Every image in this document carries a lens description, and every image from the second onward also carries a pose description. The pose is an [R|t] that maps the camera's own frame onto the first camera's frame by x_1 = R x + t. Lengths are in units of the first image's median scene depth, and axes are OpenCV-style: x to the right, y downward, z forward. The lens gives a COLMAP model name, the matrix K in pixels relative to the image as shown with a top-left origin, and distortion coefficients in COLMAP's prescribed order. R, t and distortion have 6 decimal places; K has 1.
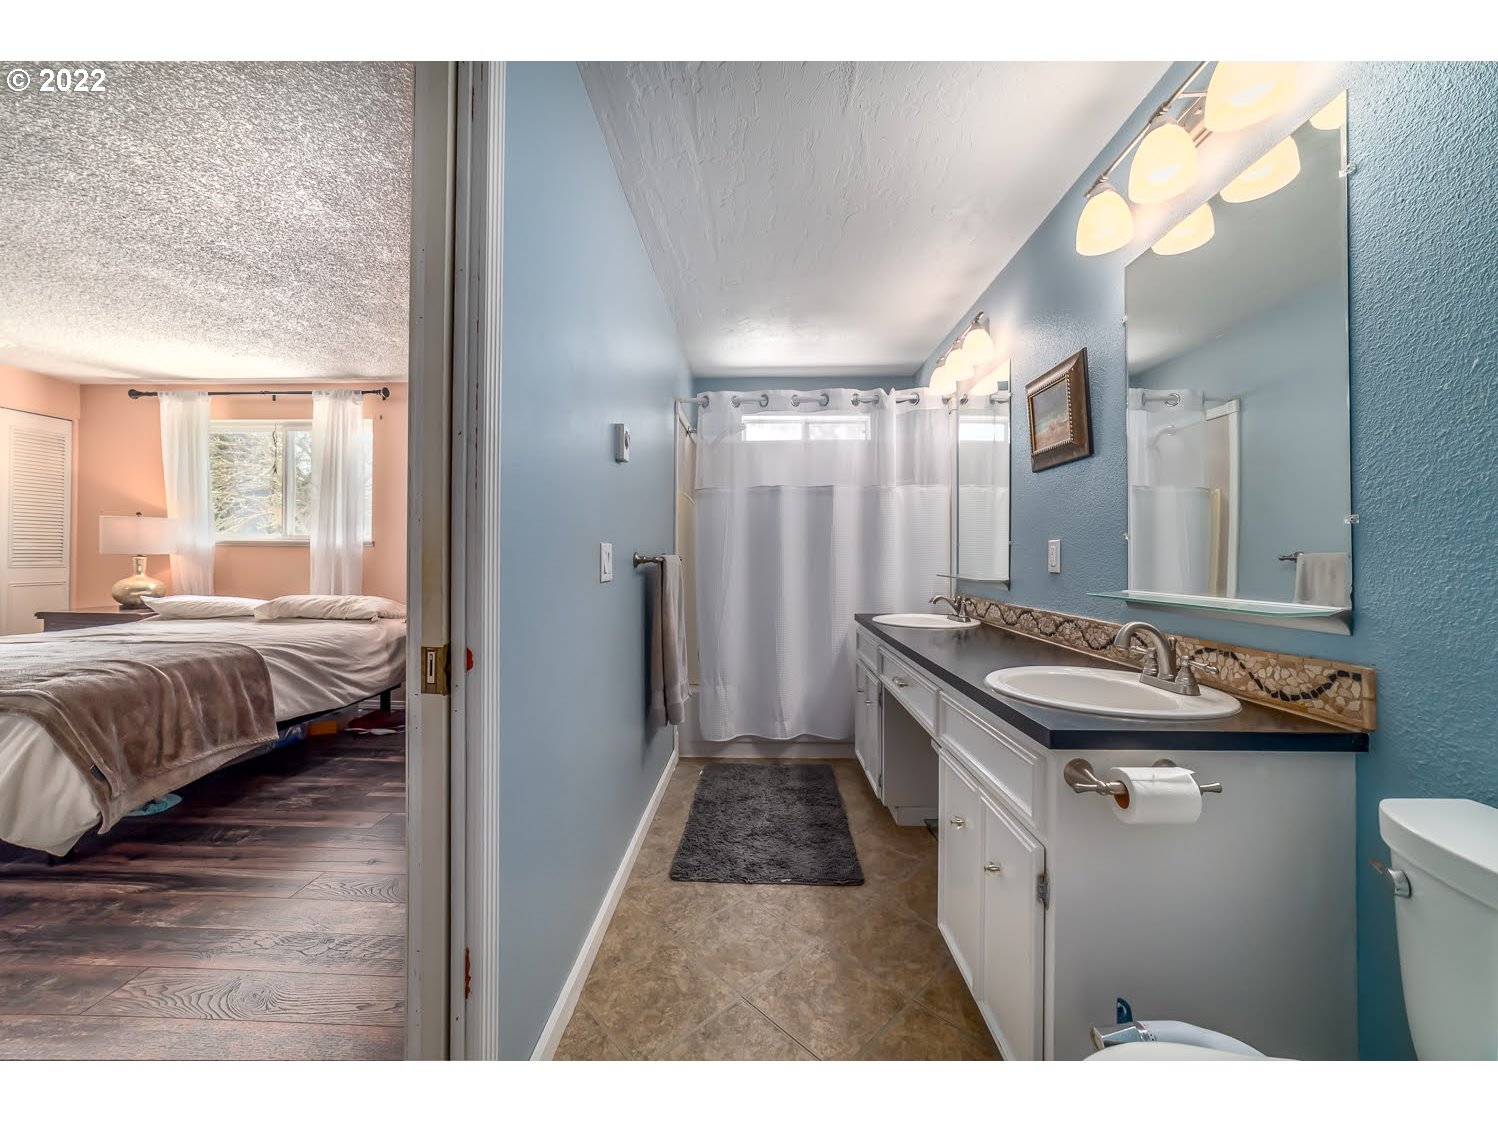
lens RADIAL K [[572.8, 0, 752.0], [0, 572.8, 551.9], [0, 0, 1]] dist [-0.017512, 0.005368]
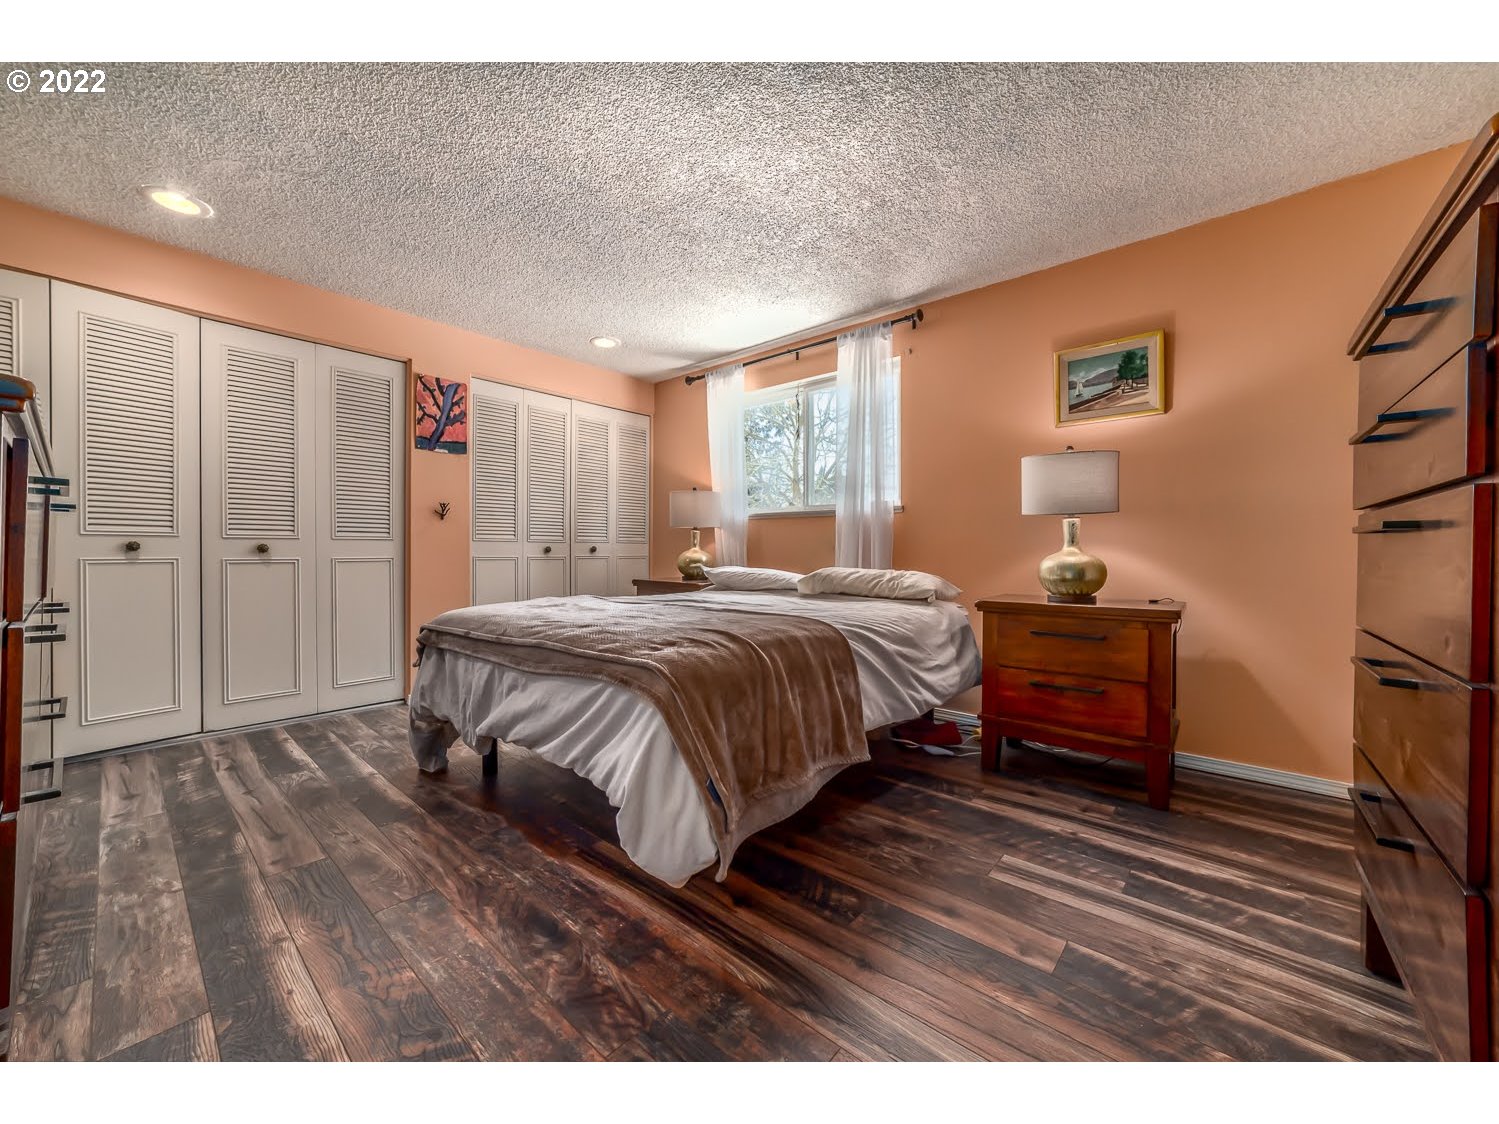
lens RADIAL K [[573.2, 0, 750.4], [0, 573.2, 556.7], [0, 0, 1]] dist [-0.017512, 0.005368]
pose [[0.776862, 0.004653, -0.629654, -0.468724], [0.003046, 0.999933, 0.011146, 0.065273], [0.629664, -0.010577, 0.776796, 0.333381]]
